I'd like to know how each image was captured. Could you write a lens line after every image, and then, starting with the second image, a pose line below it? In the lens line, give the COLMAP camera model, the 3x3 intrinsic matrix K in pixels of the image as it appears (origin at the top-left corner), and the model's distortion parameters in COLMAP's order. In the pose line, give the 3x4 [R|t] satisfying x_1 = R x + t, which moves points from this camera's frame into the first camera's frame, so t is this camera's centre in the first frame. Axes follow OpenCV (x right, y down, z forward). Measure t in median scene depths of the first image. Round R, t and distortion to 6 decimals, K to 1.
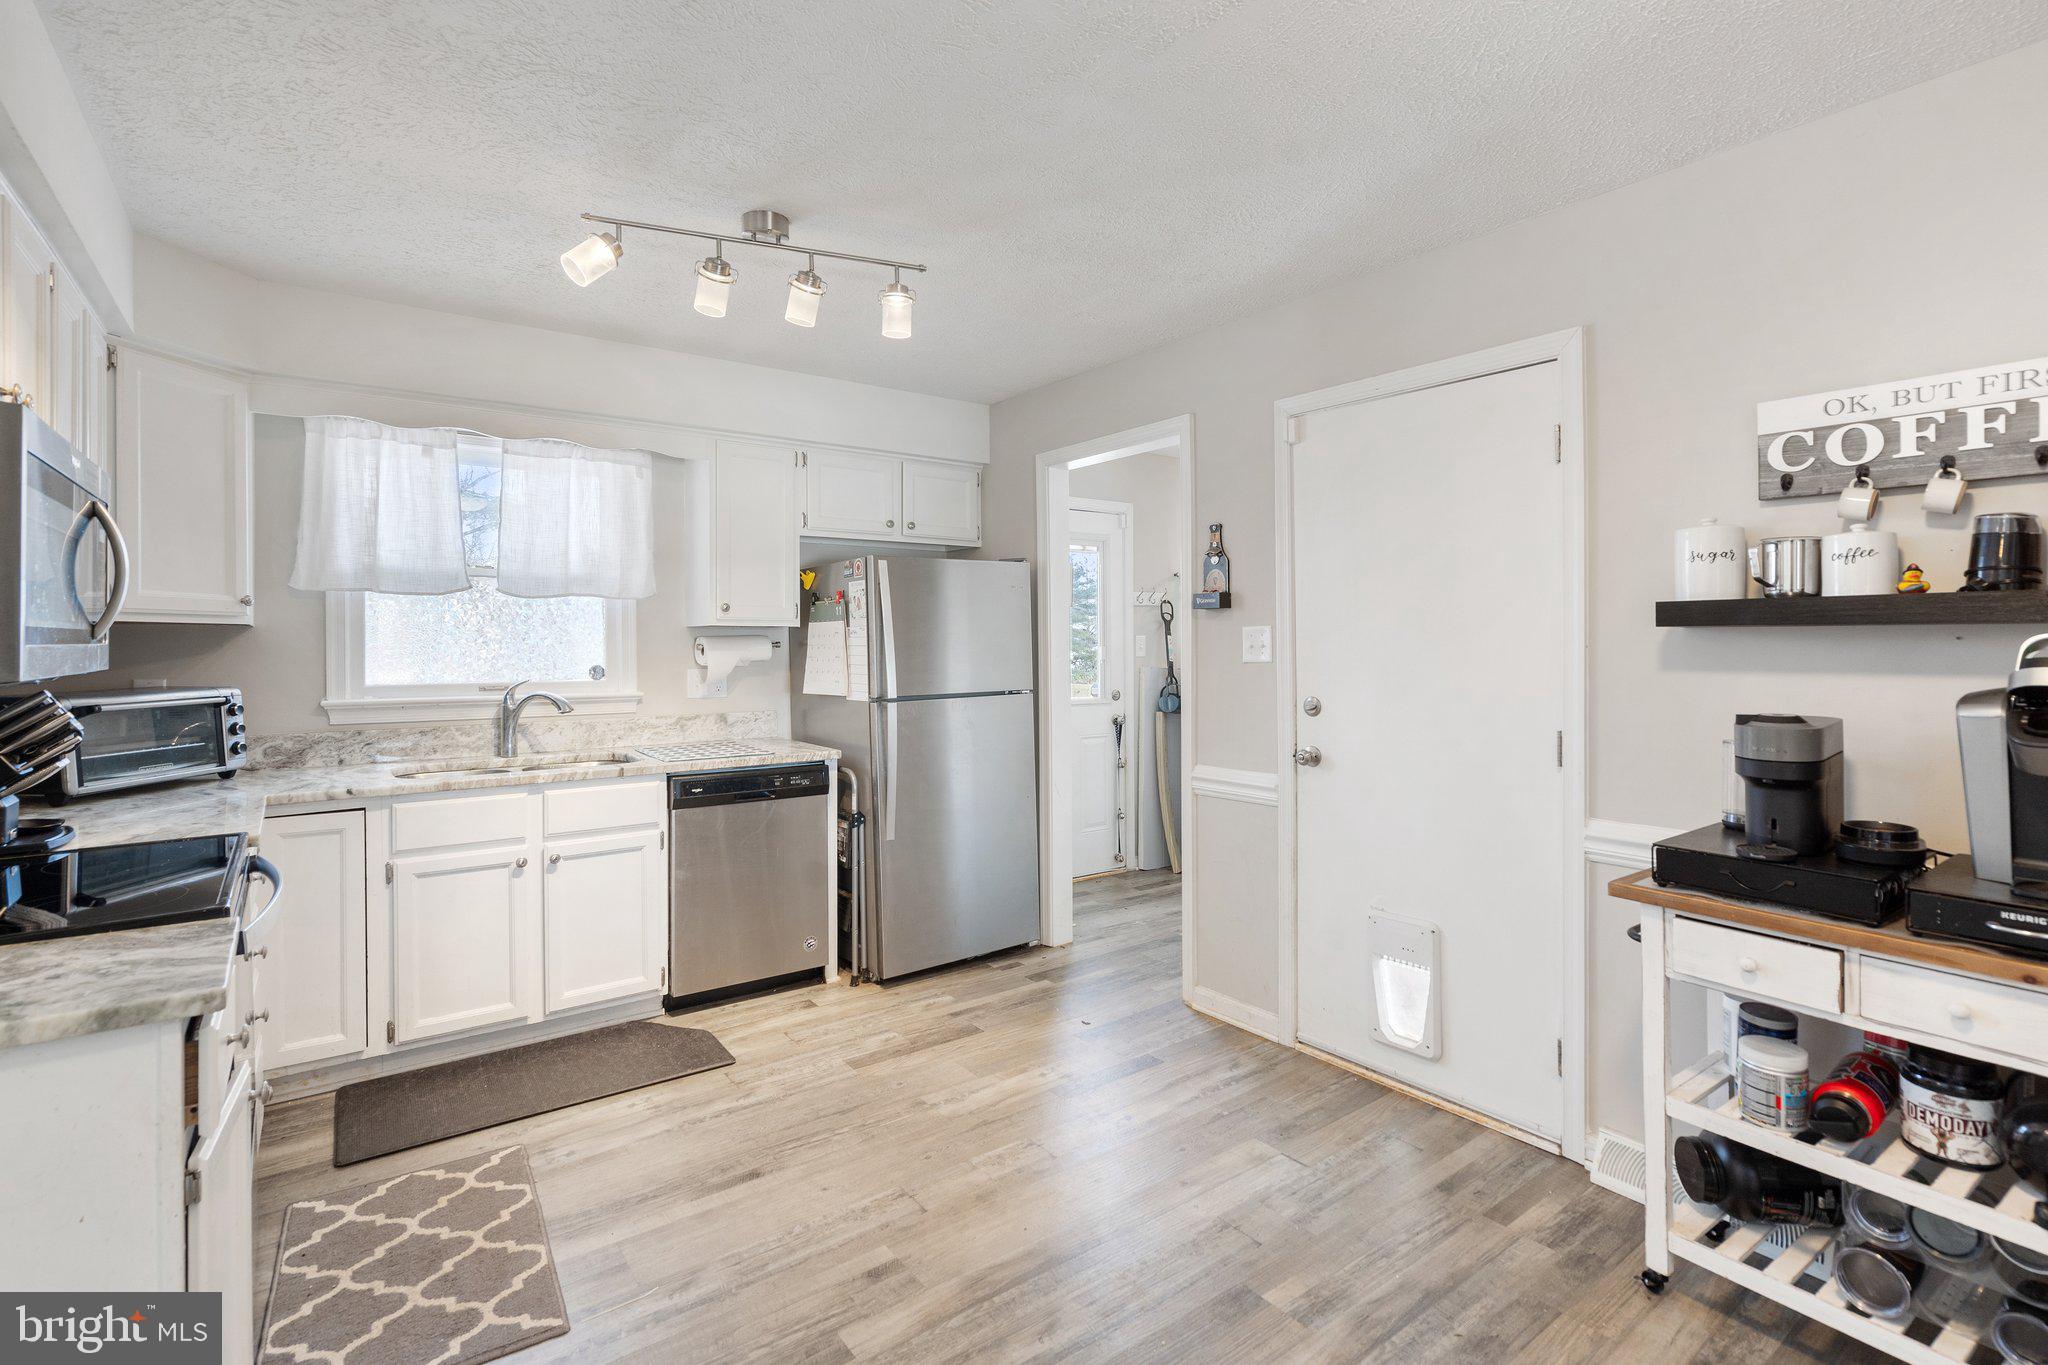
lens RADIAL K [[952.9, 0, 1004.6], [0, 952.9, 650.5], [0, 0, 1]] dist [-0.002357, -0.000199]
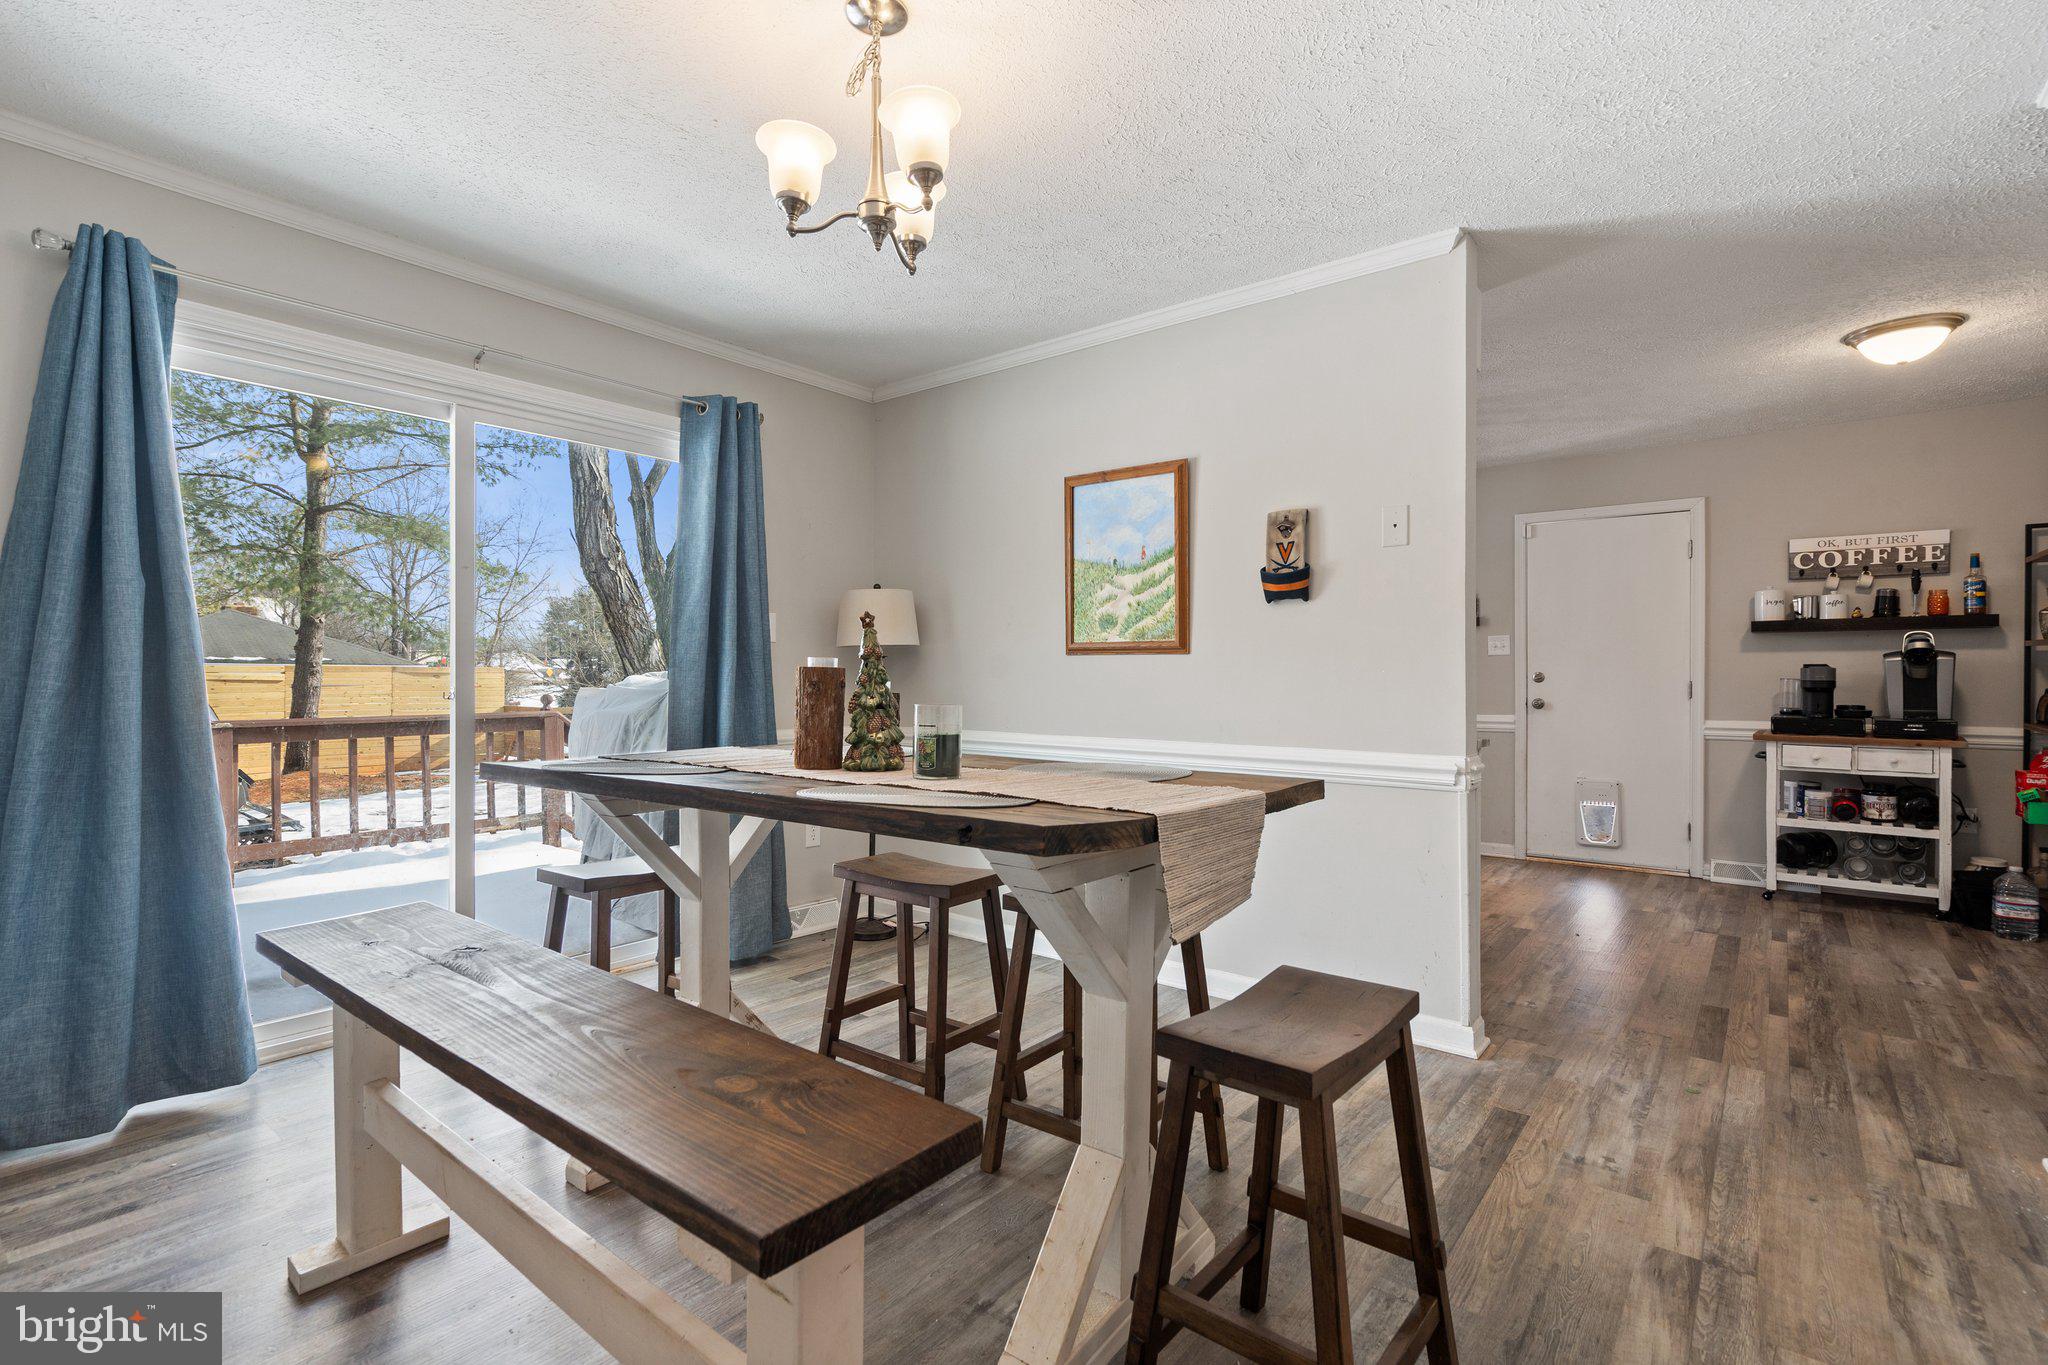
lens RADIAL K [[950.3, 0, 1005.1], [0, 950.3, 683.3], [0, 0, 1]] dist [0.000091, -0.000115]
pose [[0.968015, 0.003011, 0.250873, -1.191226], [-0.002359, 0.999993, -0.002899, 0.080068], [-0.250880, 0.002215, 0.968016, -0.572306]]
